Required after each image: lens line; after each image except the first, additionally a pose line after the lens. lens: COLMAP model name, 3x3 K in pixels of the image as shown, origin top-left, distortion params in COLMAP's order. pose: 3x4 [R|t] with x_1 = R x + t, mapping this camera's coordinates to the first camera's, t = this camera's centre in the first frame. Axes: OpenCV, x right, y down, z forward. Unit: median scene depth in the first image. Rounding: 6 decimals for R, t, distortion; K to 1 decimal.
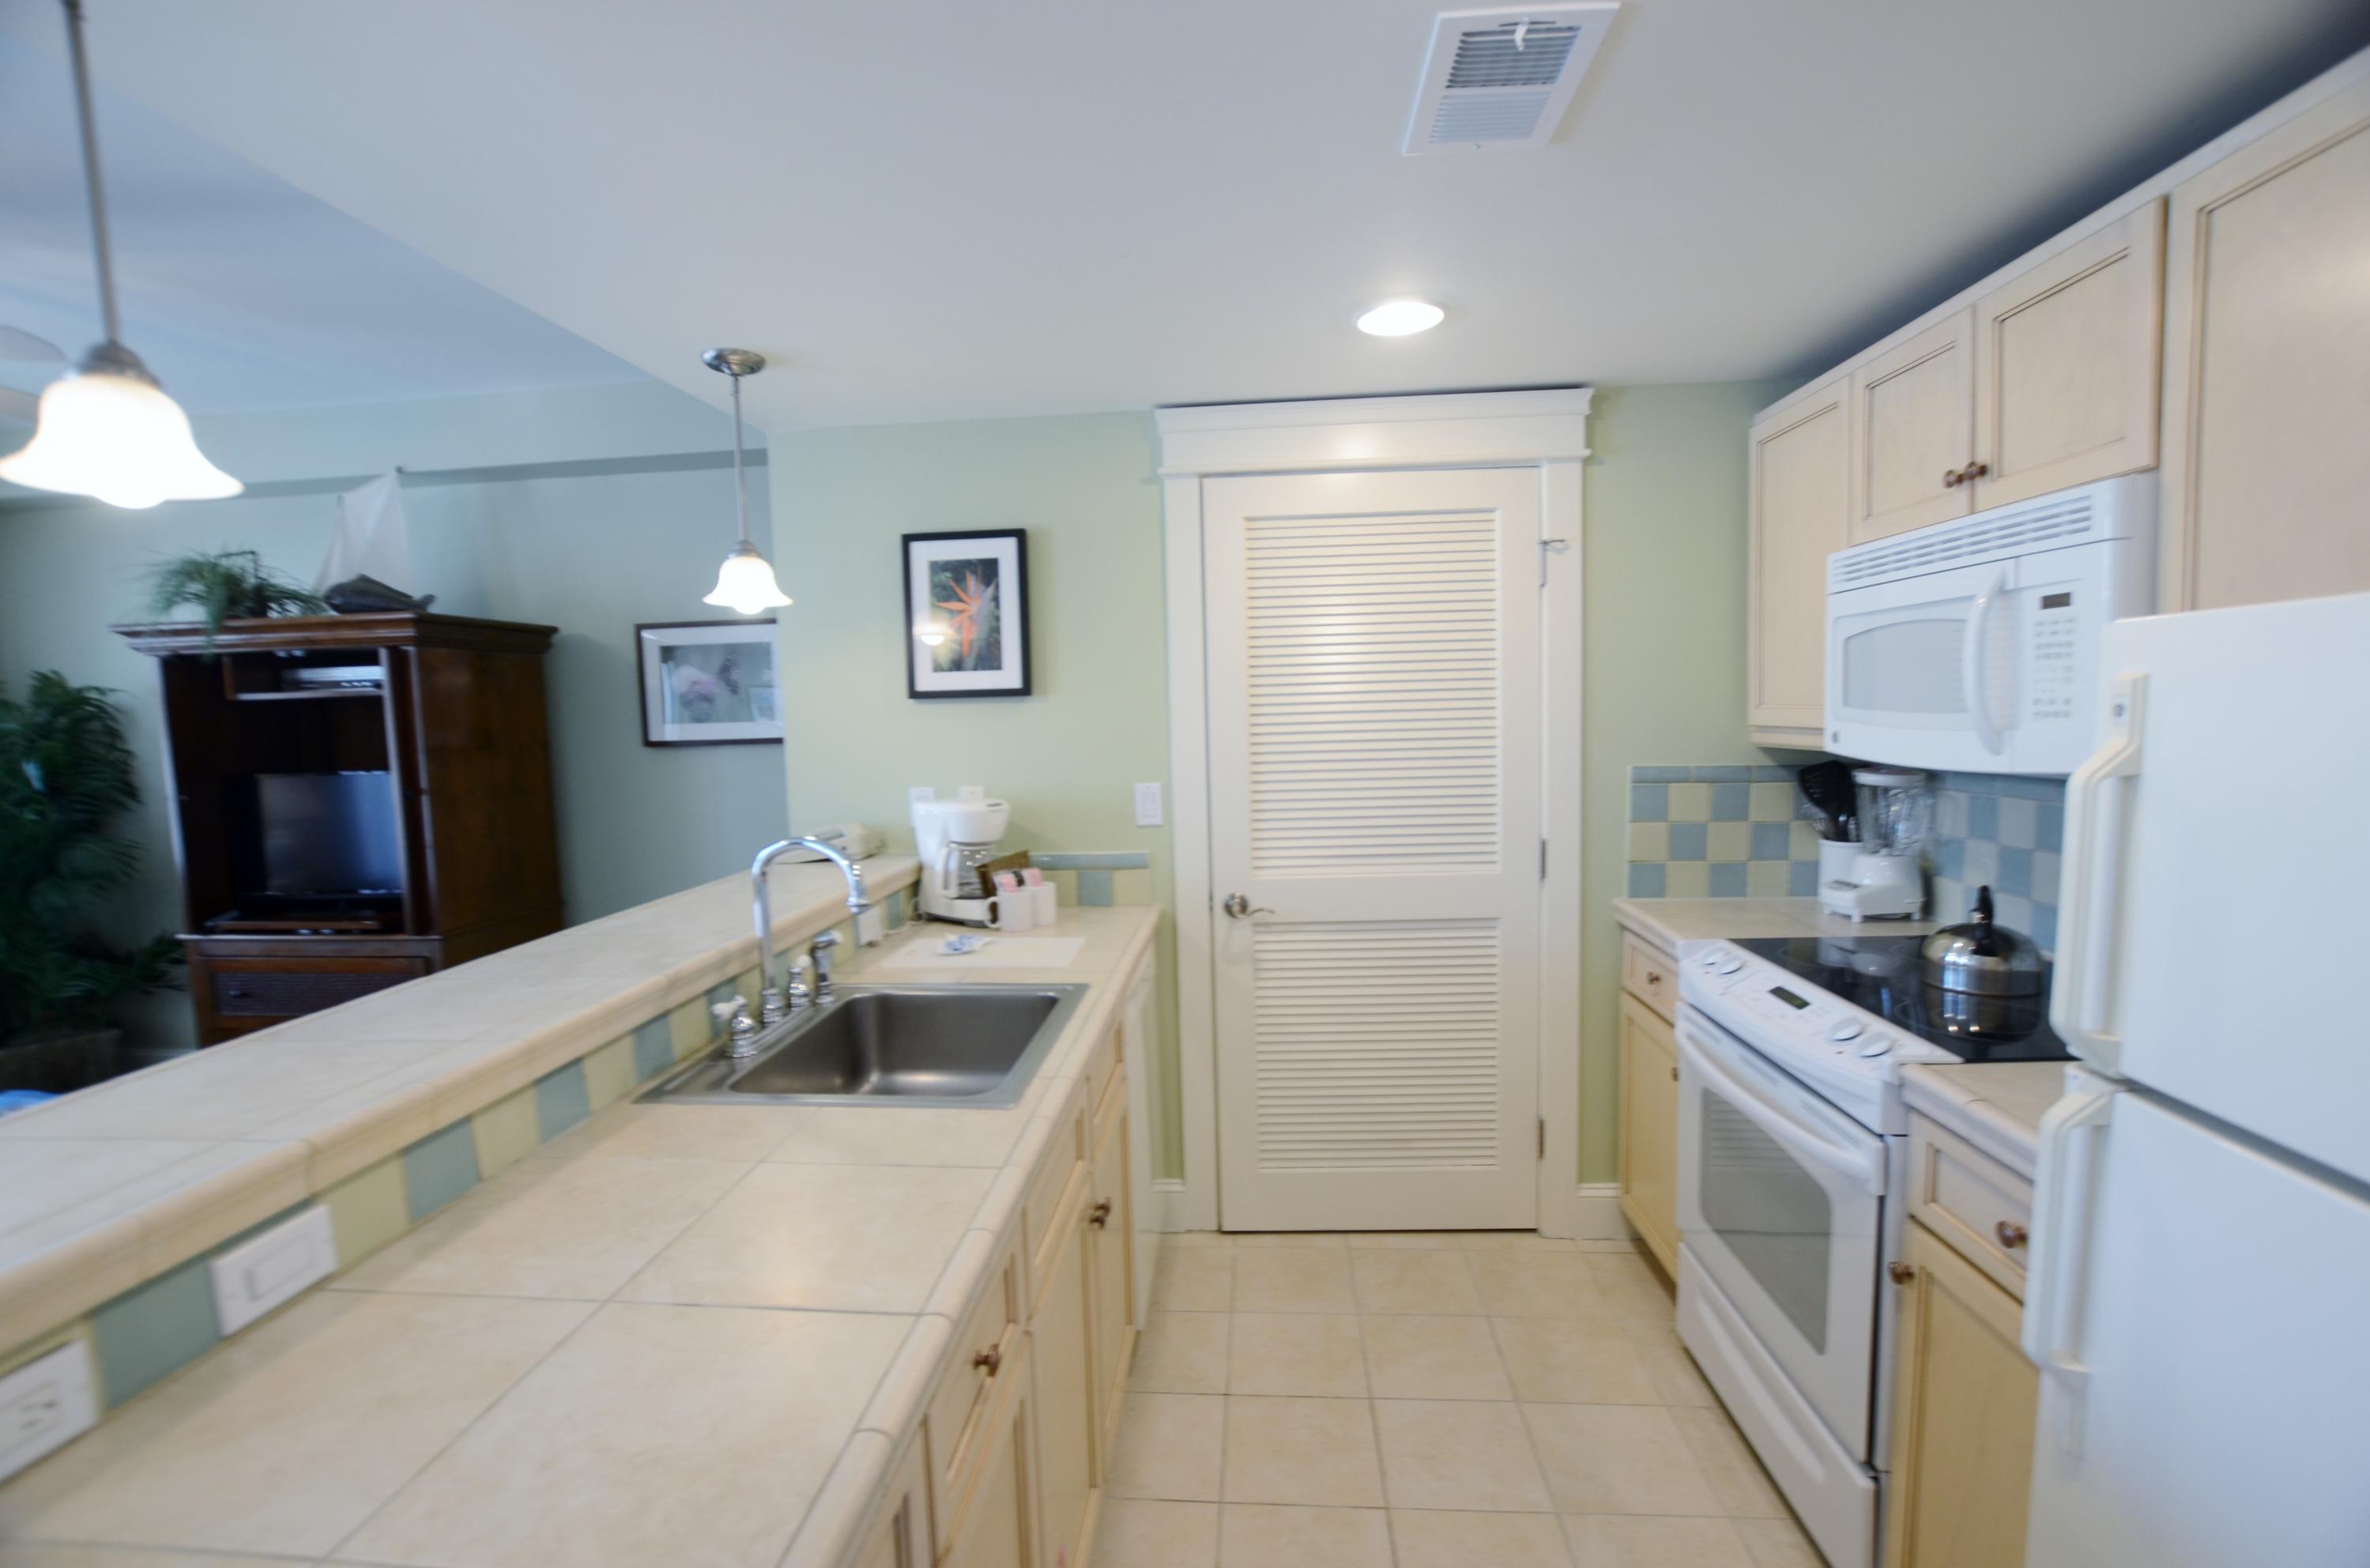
lens RADIAL K [[1037.8, 0, 1193.4], [0, 1037.8, 802.2], [0, 0, 1]] dist [-0.037993, 0.000204]
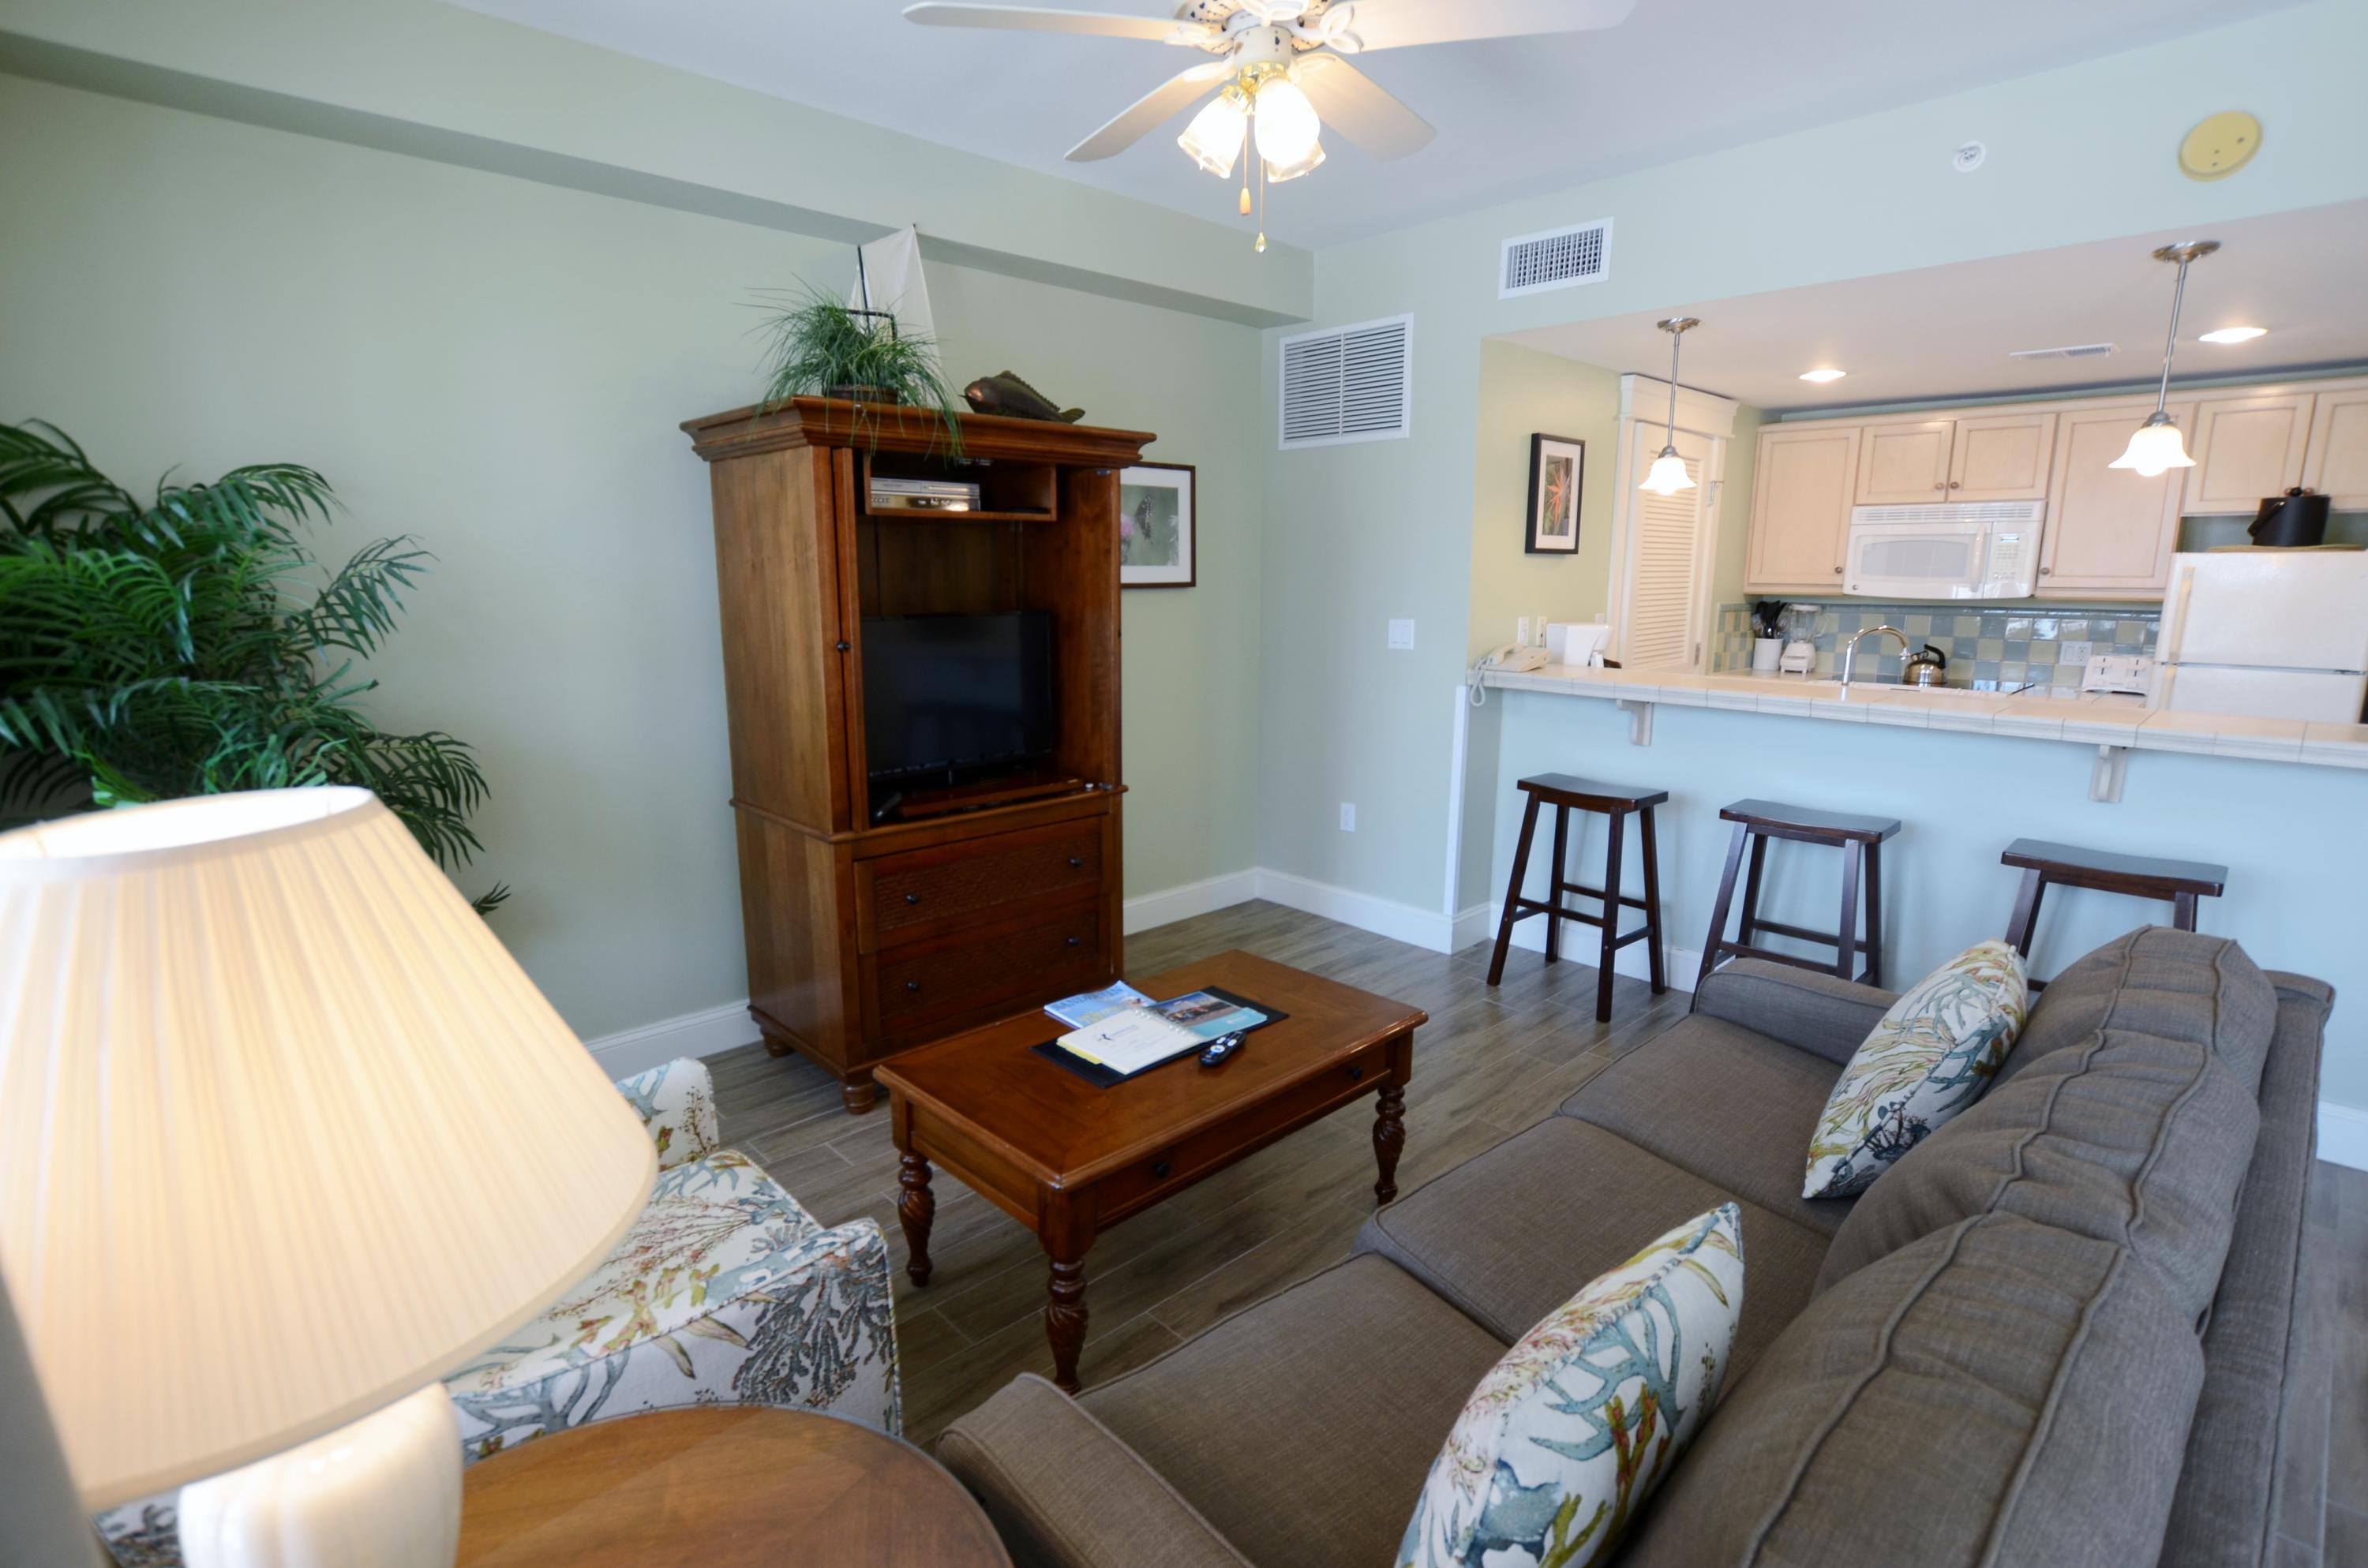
lens RADIAL K [[1127.1, 0, 1184.0], [0, 1127.1, 784.0], [0, 0, 1]] dist [-0.041504, -0.000004]
pose [[0.674925, -0.113899, 0.729043, -1.427433], [0.048737, 0.992739, 0.109977, 0.016766], [-0.736275, -0.038695, 0.675575, 0.256907]]
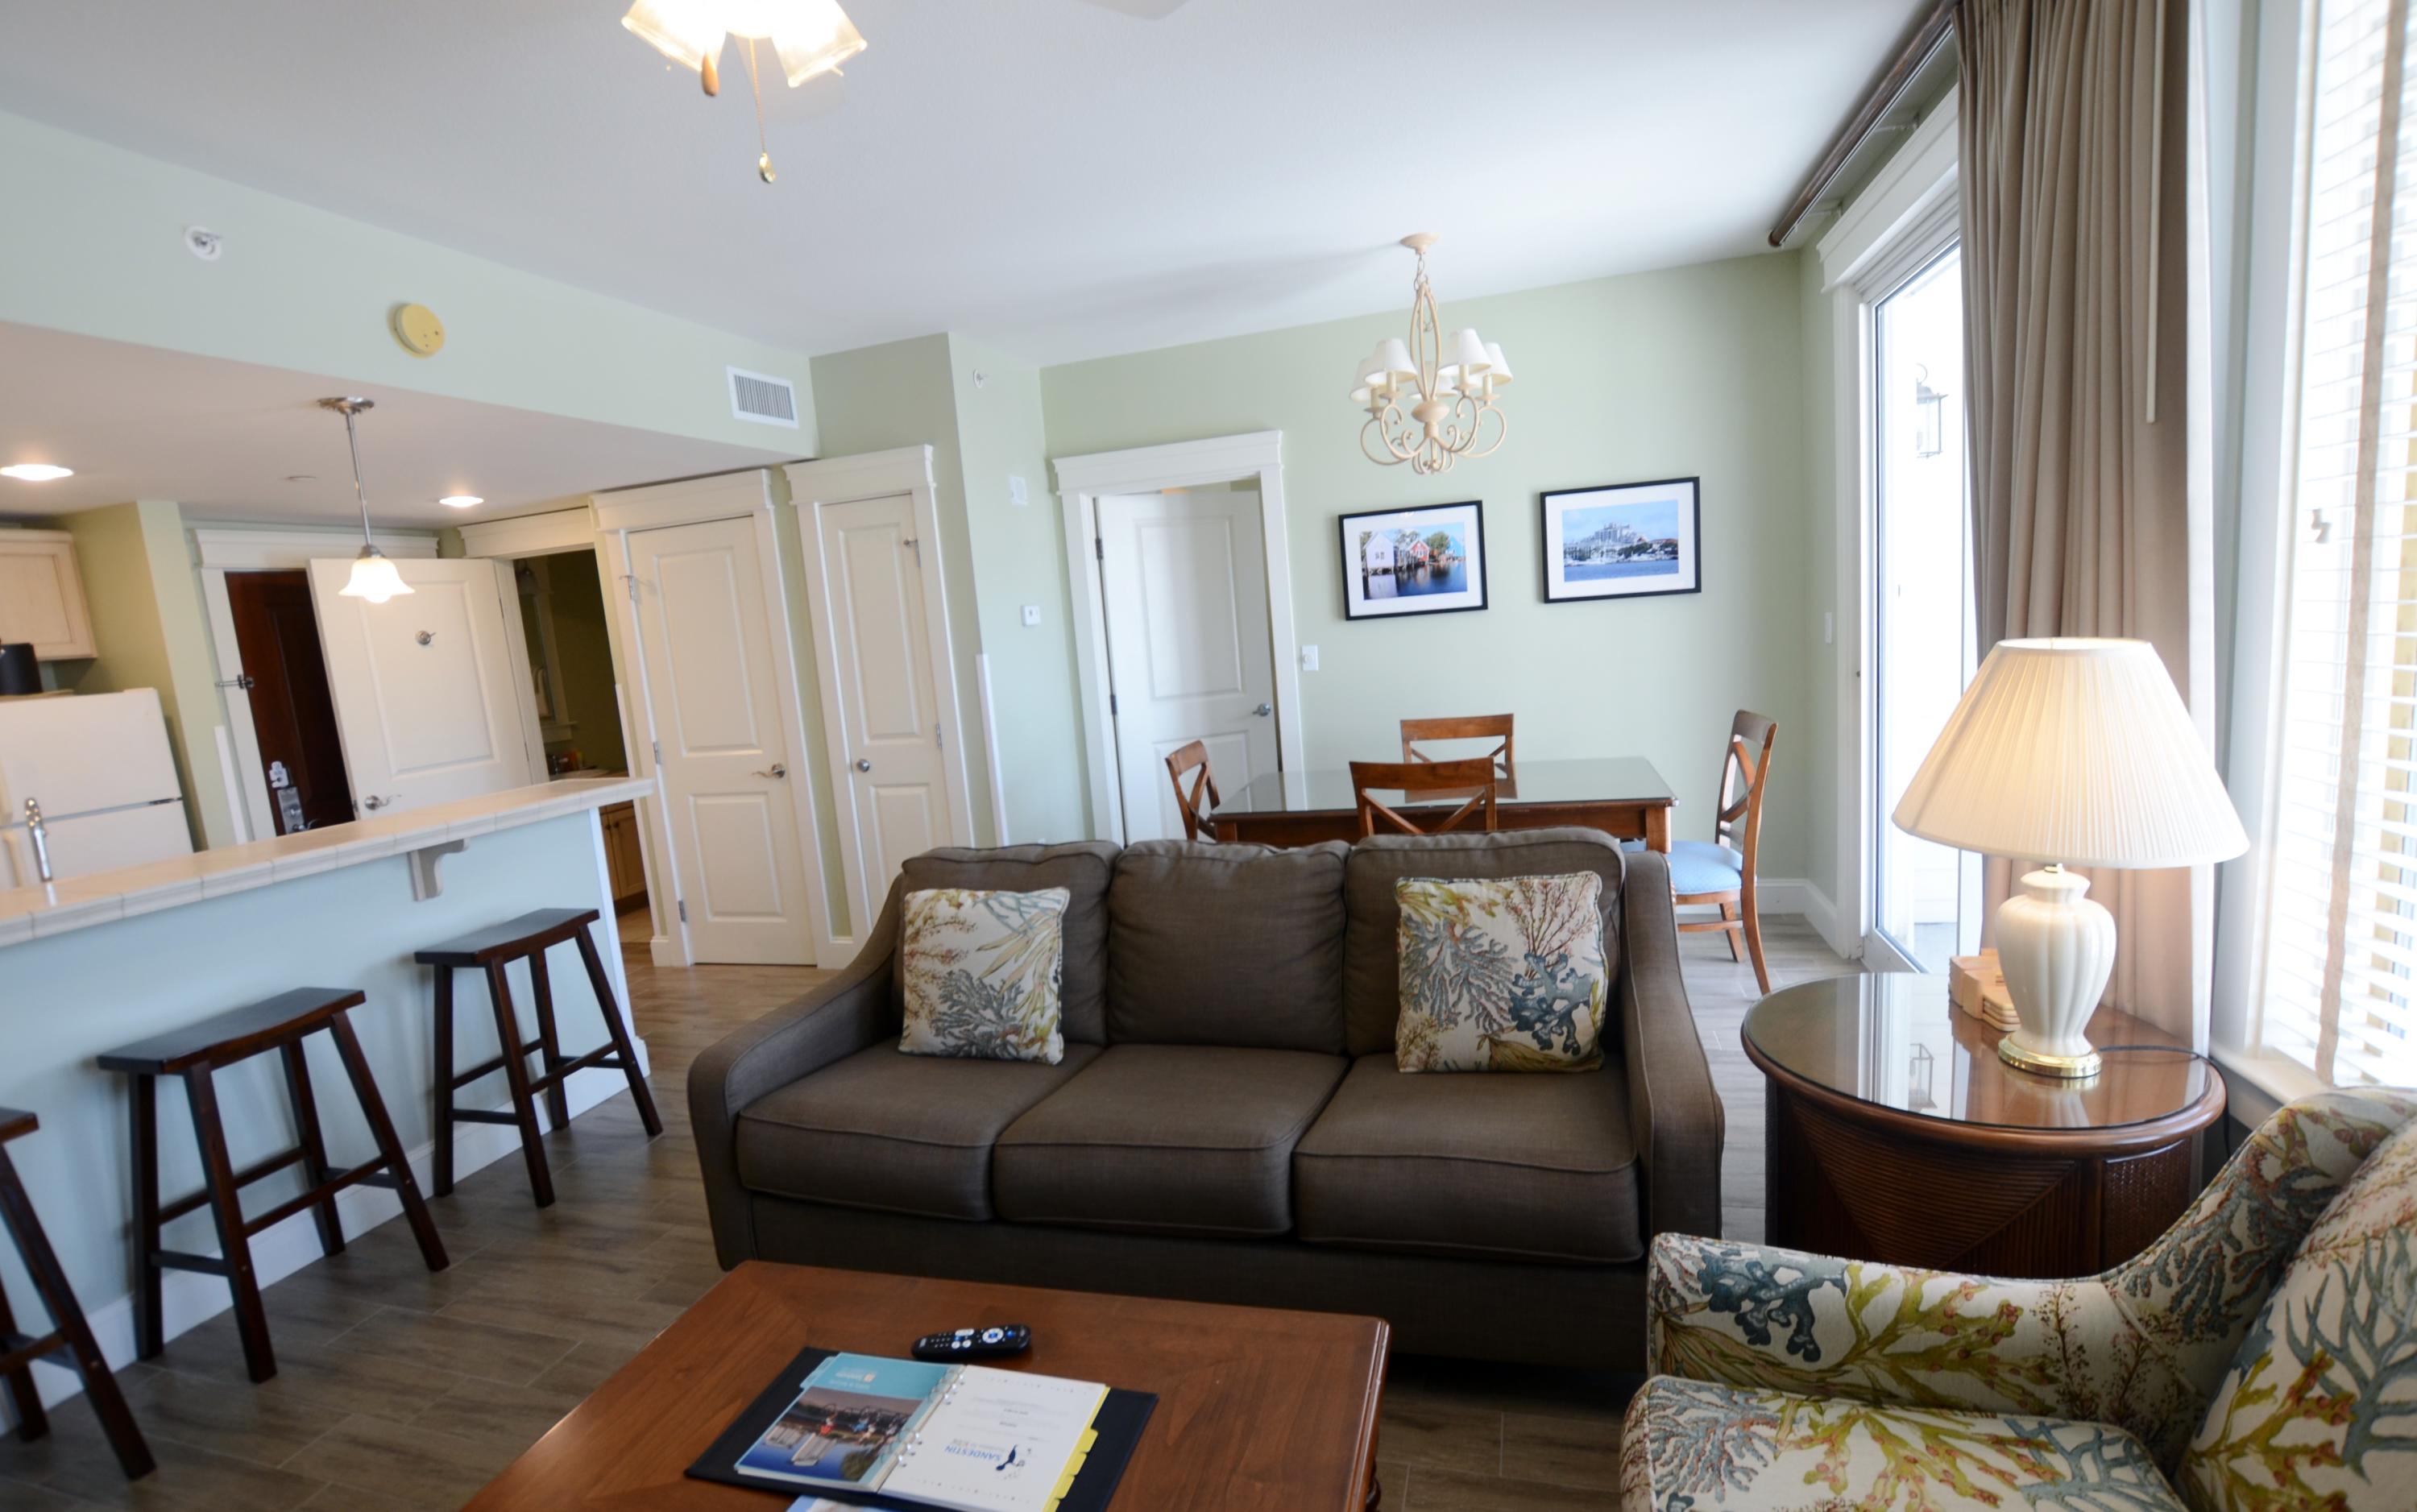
lens RADIAL K [[1063.9, 0, 1208.5], [0, 1063.9, 756.0], [0, 0, 1]] dist [-0.029602, 0.000010]
pose [[-0.971730, 0.079066, 0.222464, -1.148791], [0.125936, 0.970599, 0.205130, -0.059513], [-0.199704, 0.227347, -0.953117, 1.015888]]
